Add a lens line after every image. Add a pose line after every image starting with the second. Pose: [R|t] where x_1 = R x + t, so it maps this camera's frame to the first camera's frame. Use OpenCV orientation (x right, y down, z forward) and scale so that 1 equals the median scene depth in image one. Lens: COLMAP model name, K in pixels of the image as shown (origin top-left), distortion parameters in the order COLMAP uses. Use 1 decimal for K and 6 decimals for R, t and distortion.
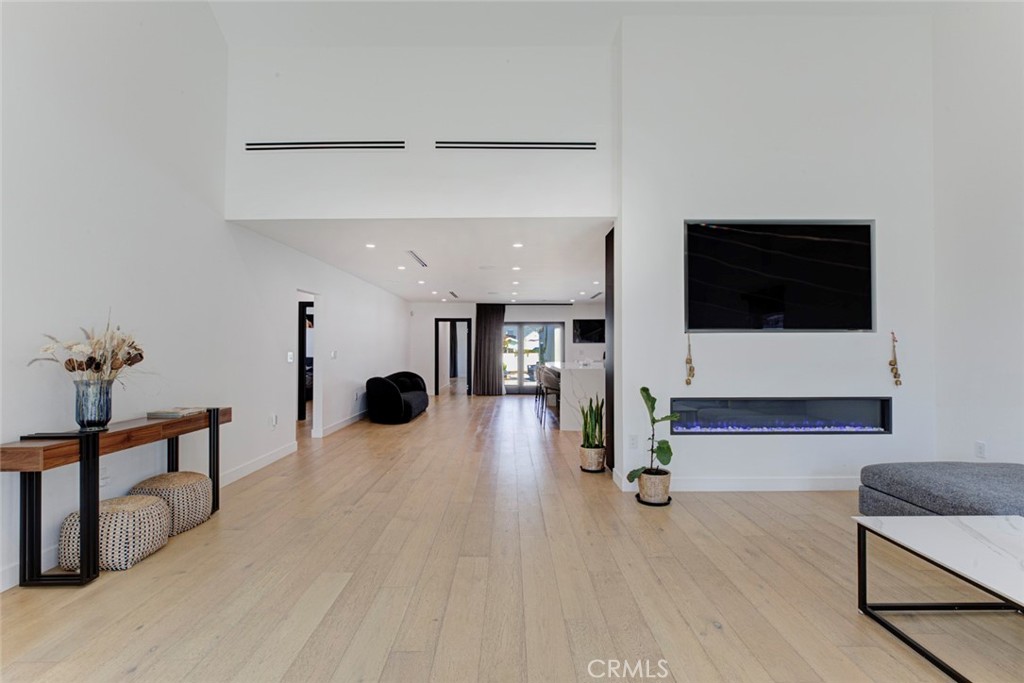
lens RADIAL K [[473.1, 0, 512.0], [0, 473.1, 341.5], [0, 0, 1]] dist [0.001834, 0.000246]
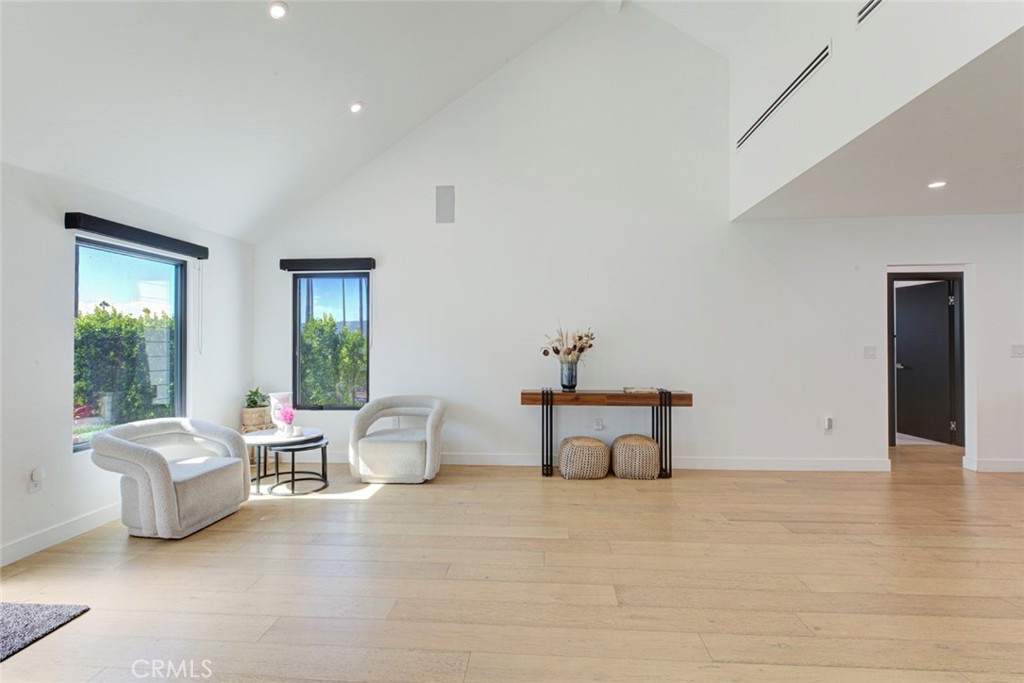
lens RADIAL K [[473.1, 0, 512.0], [0, 473.1, 341.5], [0, 0, 1]] dist [0.001834, 0.000246]
pose [[-0.074999, 0.004167, -0.997175, 0.604457], [0.016217, 0.999864, 0.002958, 0.004470], [0.997052, -0.015949, -0.075056, 0.708390]]
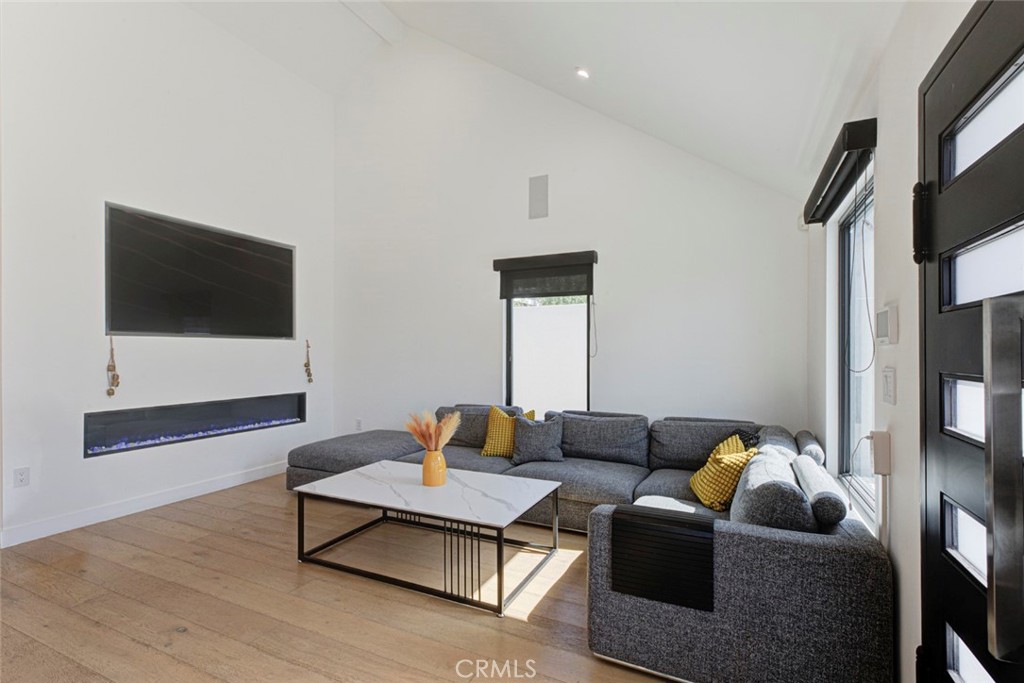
lens RADIAL K [[473.1, 0, 512.0], [0, 473.1, 341.5], [0, 0, 1]] dist [0.001834, 0.000246]
pose [[0.437053, 0.021842, 0.899171, -0.107322], [-0.012302, 0.999757, -0.018306, 0.000258], [-0.899352, -0.003061, 0.437215, -0.038432]]
